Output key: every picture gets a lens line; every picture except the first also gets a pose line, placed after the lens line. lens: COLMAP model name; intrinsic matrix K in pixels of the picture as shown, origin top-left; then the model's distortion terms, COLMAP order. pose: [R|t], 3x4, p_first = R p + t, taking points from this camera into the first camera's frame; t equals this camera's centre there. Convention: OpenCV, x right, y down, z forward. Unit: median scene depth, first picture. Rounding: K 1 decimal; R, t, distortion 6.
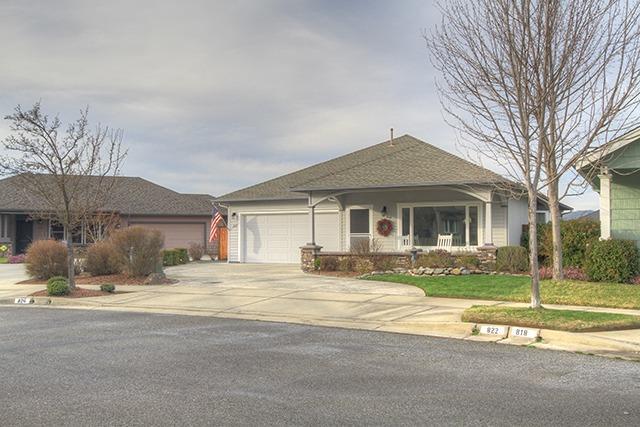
lens RADIAL K [[635.0, 0, 316.8], [0, 635.0, 212.9], [0, 0, 1]] dist [0.013496, 0.000000]
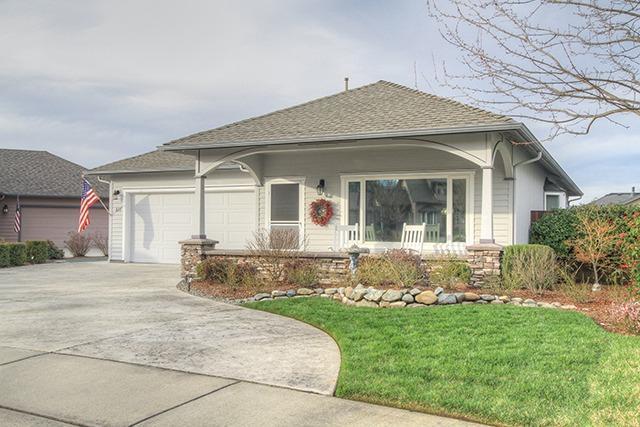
lens RADIAL K [[635.0, 0, 321.8], [0, 635.0, 216.3], [0, 0, 1]] dist [0.013496, 0.000000]
pose [[0.999131, 0.012021, 0.039905, 0.082468], [-0.012757, 0.999752, 0.018240, 0.015712], [-0.039676, -0.018733, 0.999037, 0.361492]]
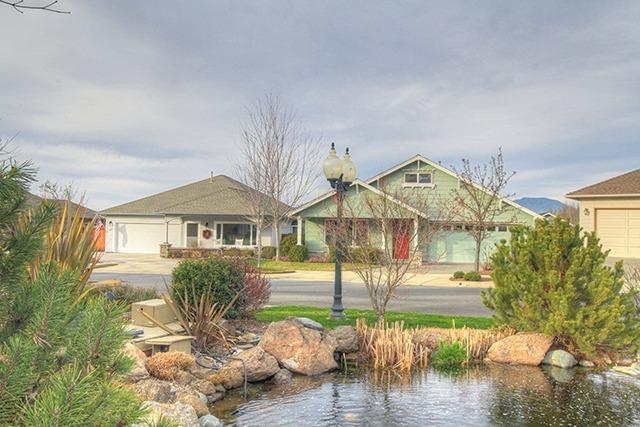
lens RADIAL K [[605.1, 0, 318.9], [0, 605.1, 213.6], [0, 0, 1]] dist [-0.014794, 0.000000]
pose [[0.953905, 0.032888, 0.298301, -0.104195], [-0.035317, 0.999372, 0.002755, -0.051710], [-0.298023, -0.013163, 0.954468, -0.736539]]
